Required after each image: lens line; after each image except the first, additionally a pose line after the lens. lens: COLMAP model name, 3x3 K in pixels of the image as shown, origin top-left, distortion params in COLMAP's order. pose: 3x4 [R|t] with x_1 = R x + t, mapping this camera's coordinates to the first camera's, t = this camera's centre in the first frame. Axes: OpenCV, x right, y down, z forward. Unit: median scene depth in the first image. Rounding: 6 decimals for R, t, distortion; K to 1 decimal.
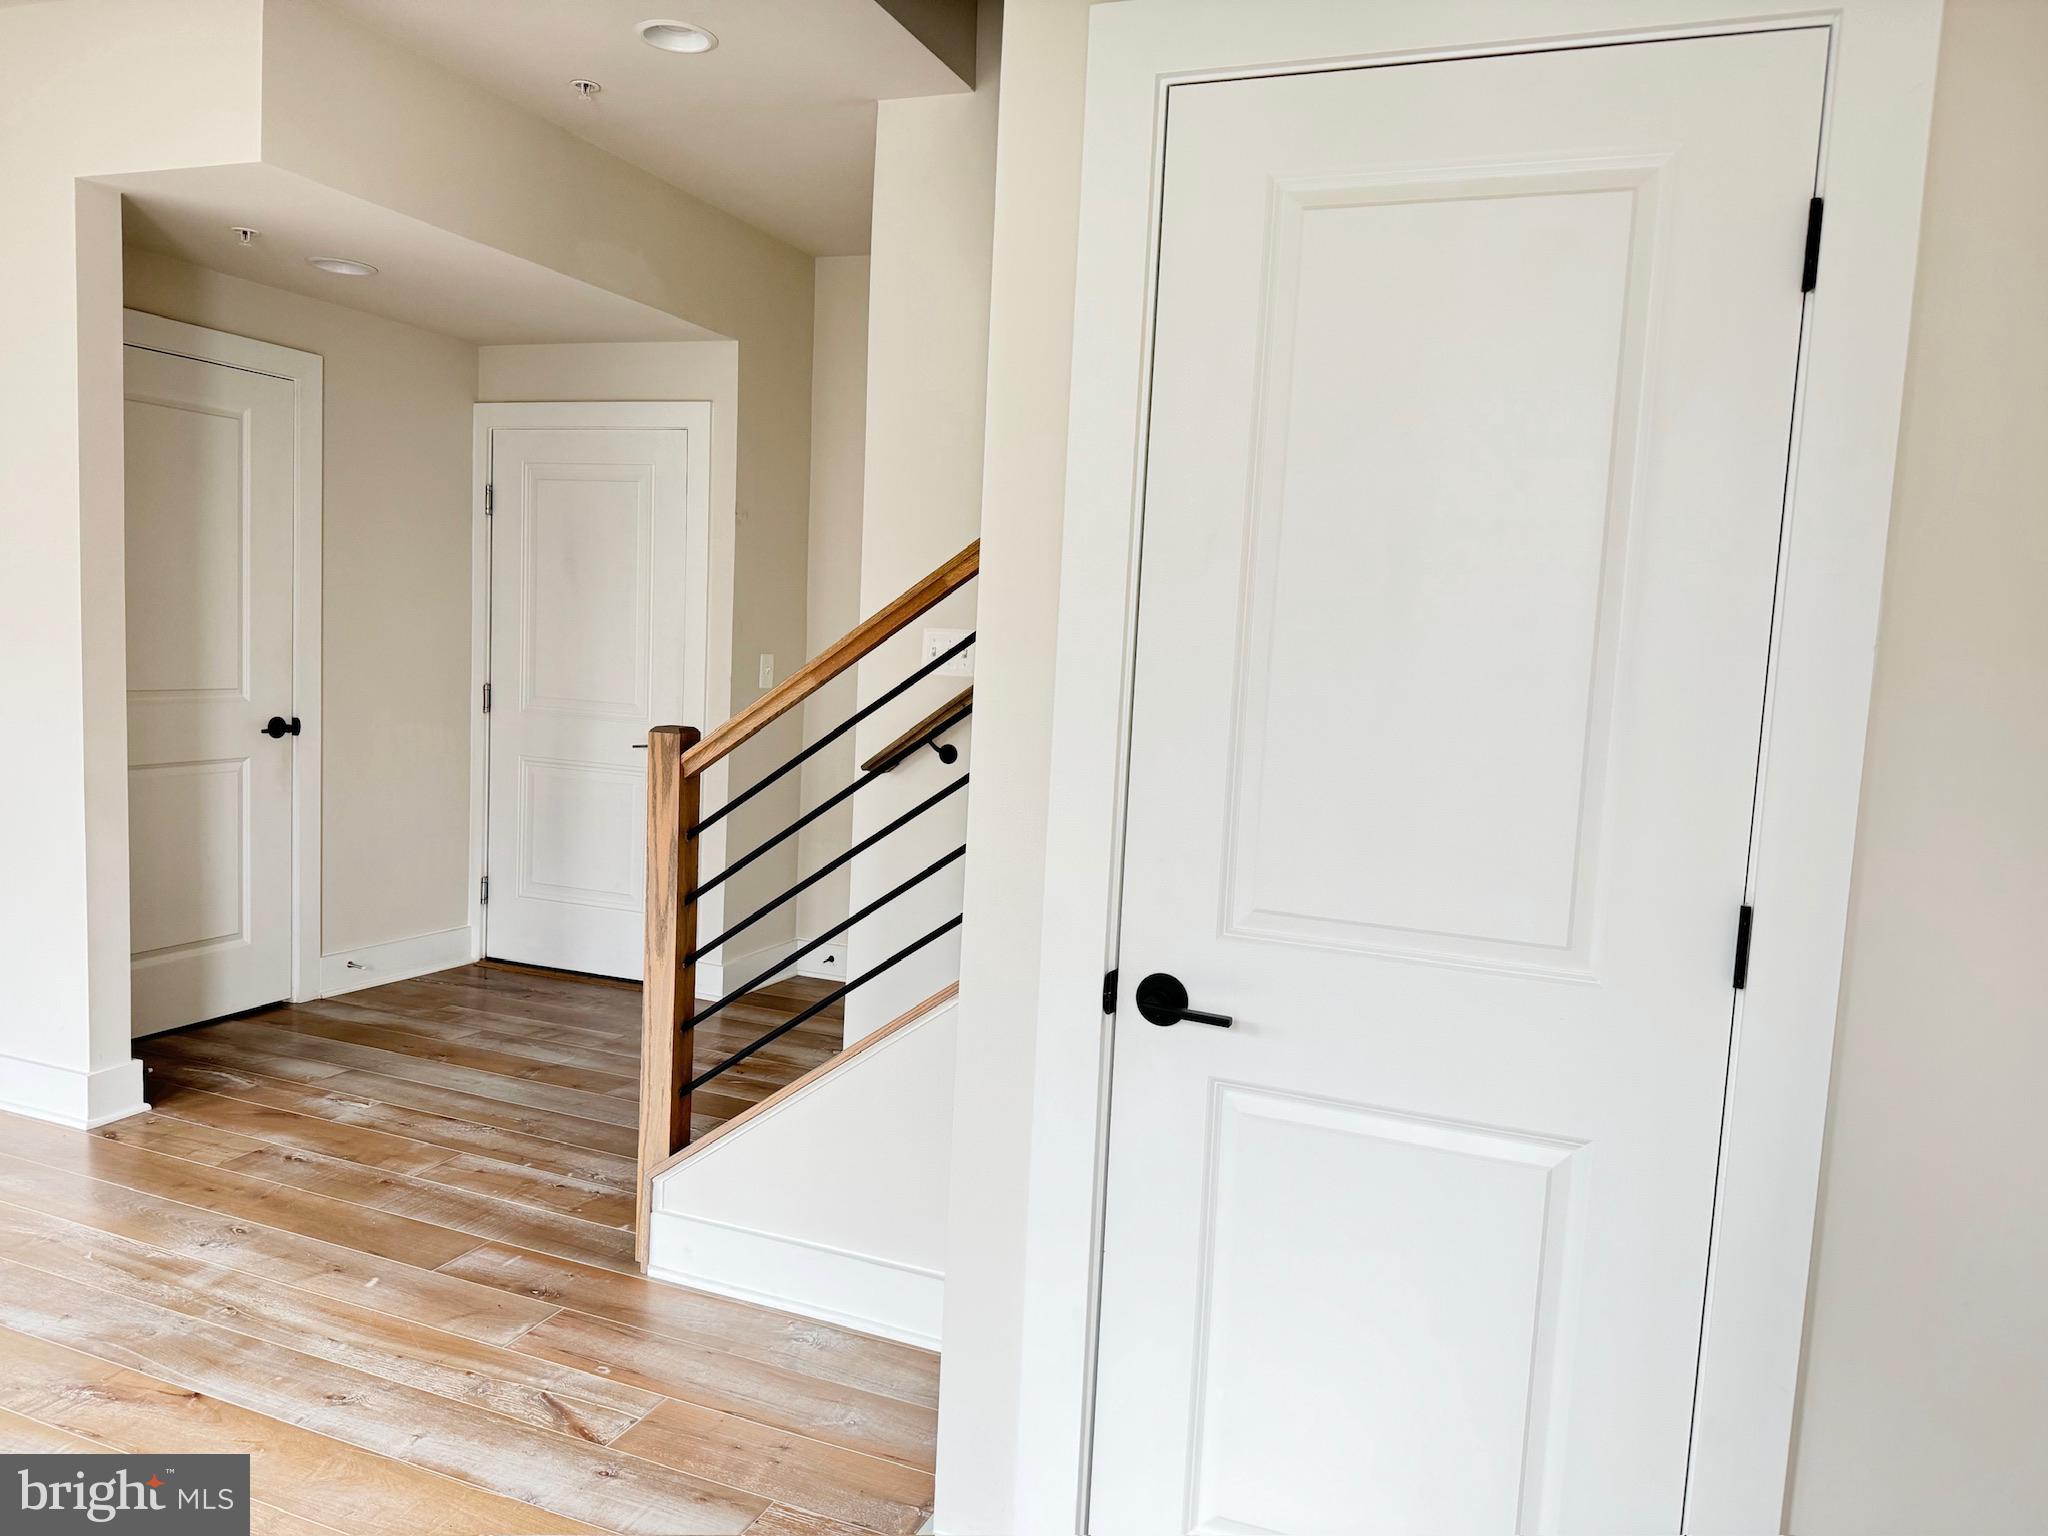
lens RADIAL K [[1466.0, 0, 1020.4], [0, 1466.0, 785.4], [0, 0, 1]] dist [0.046162, -0.057278]
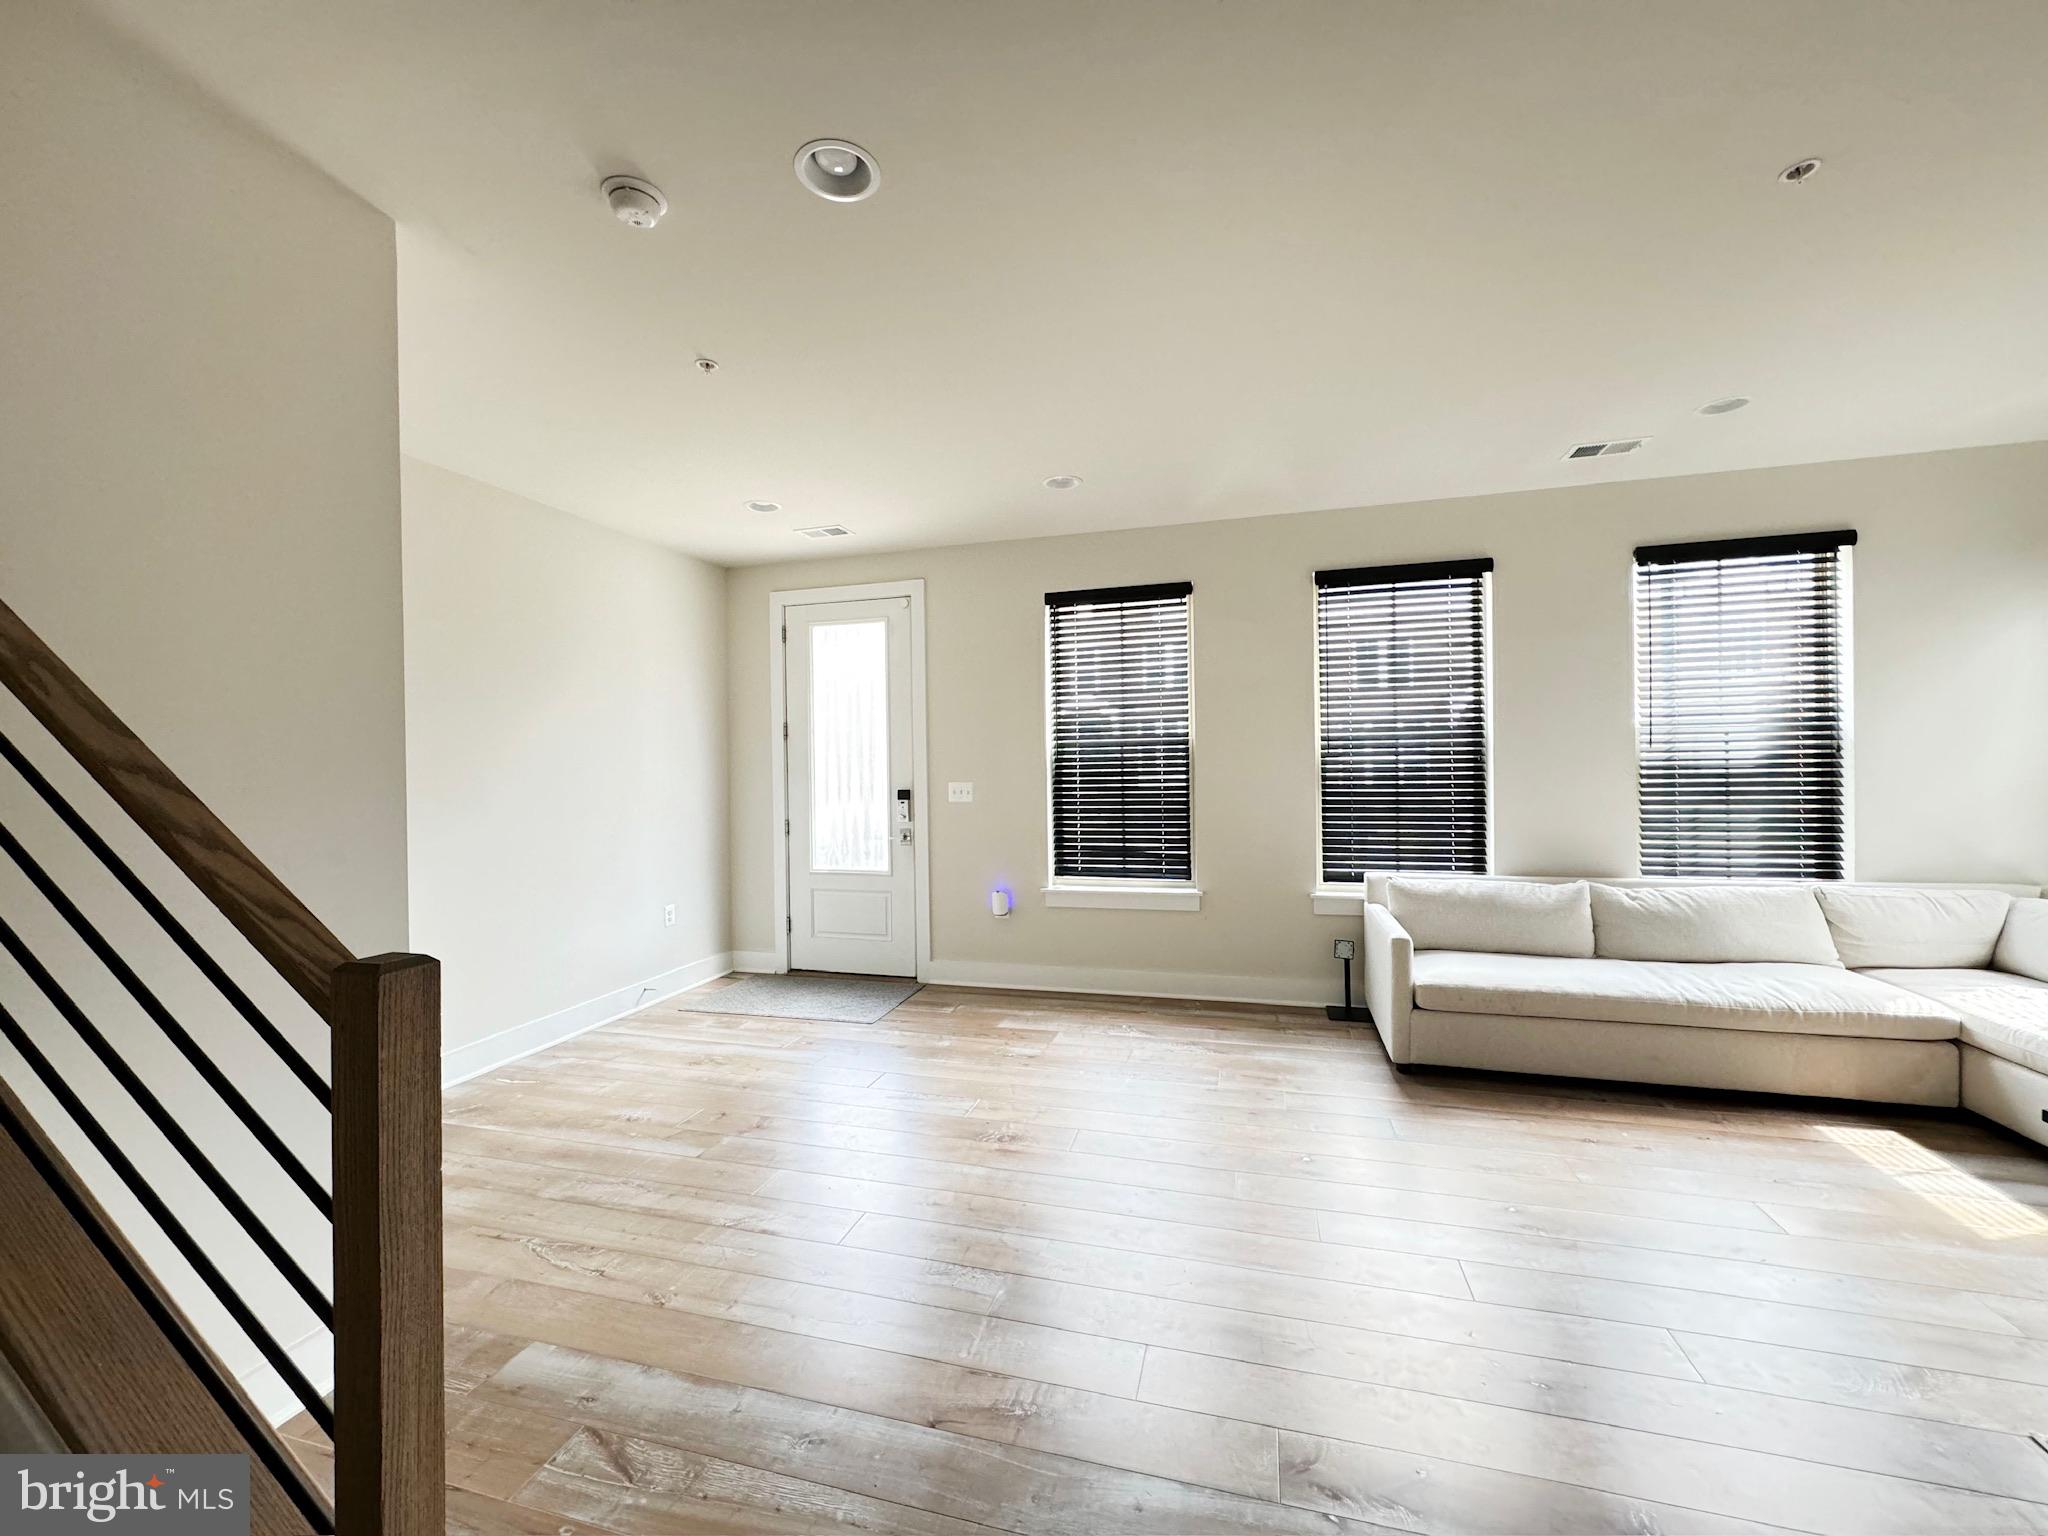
lens RADIAL K [[813.7, 0, 1024.0], [0, 813.7, 768.0], [0, 0, 1]] dist [-0.000872, 0.000908]
pose [[-0.994134, -0.038261, -0.101159, -0.454323], [-0.048143, 0.994107, 0.097121, -0.158696], [0.096847, 0.101422, -0.990118, 1.346672]]
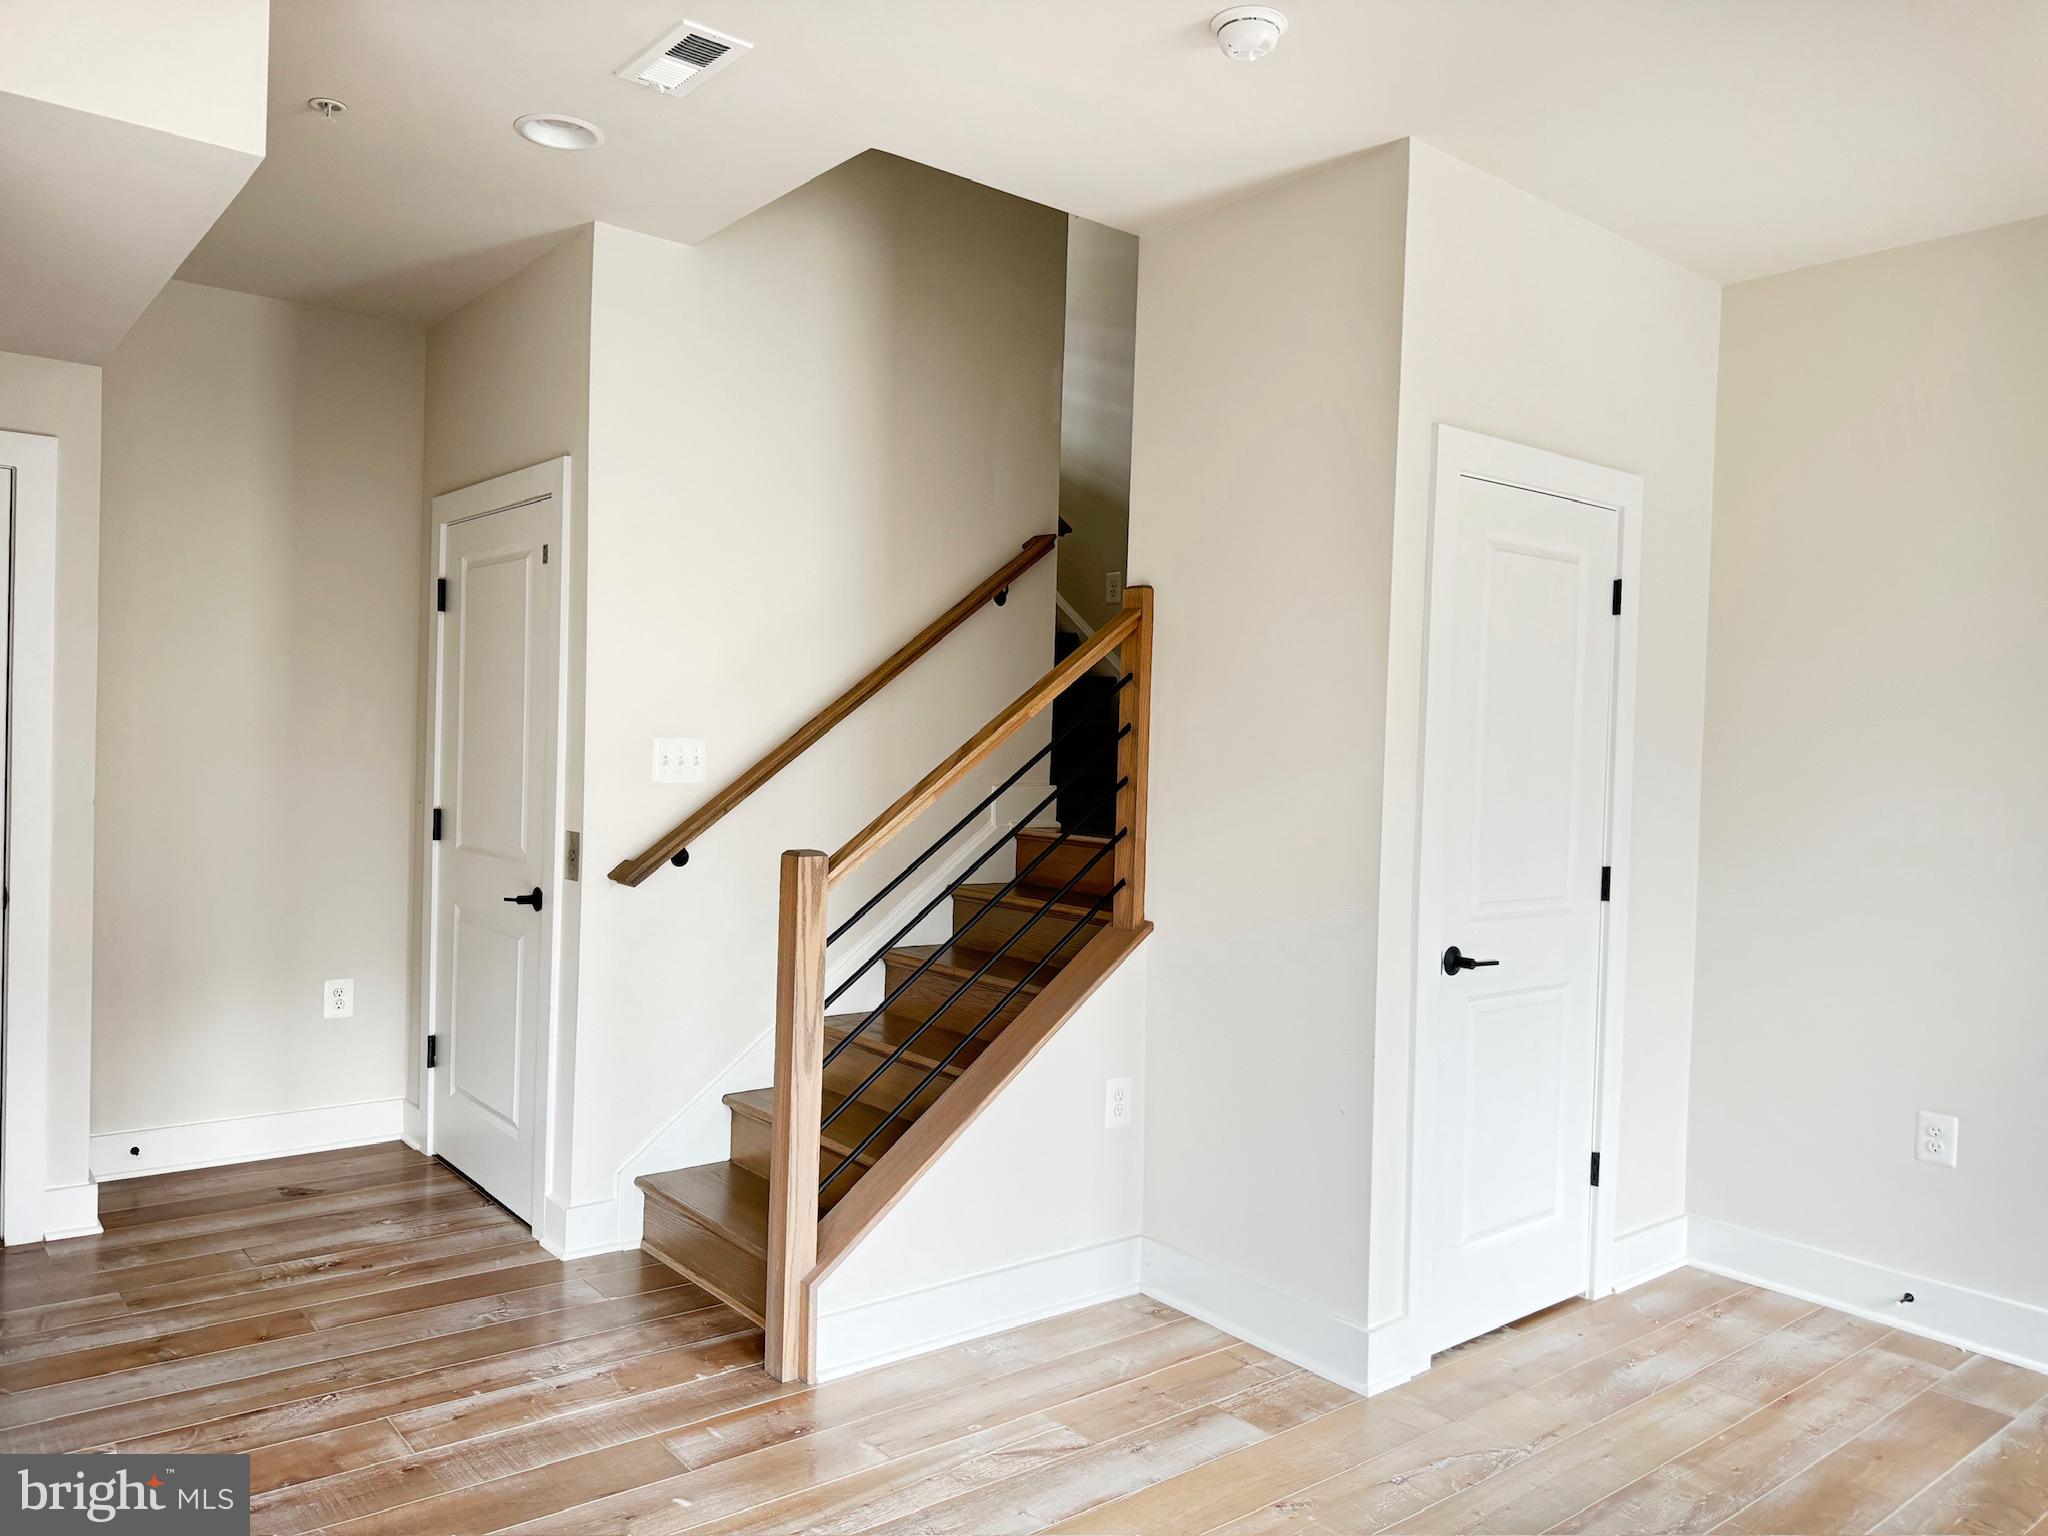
lens RADIAL K [[1466.0, 0, 1020.4], [0, 1466.0, 785.4], [0, 0, 1]] dist [0.046162, -0.057278]
pose [[0.481510, -0.062641, 0.874199, -1.073064], [0.085788, 0.996021, 0.024118, -0.098208], [-0.872232, 0.063383, 0.484968, 0.353677]]
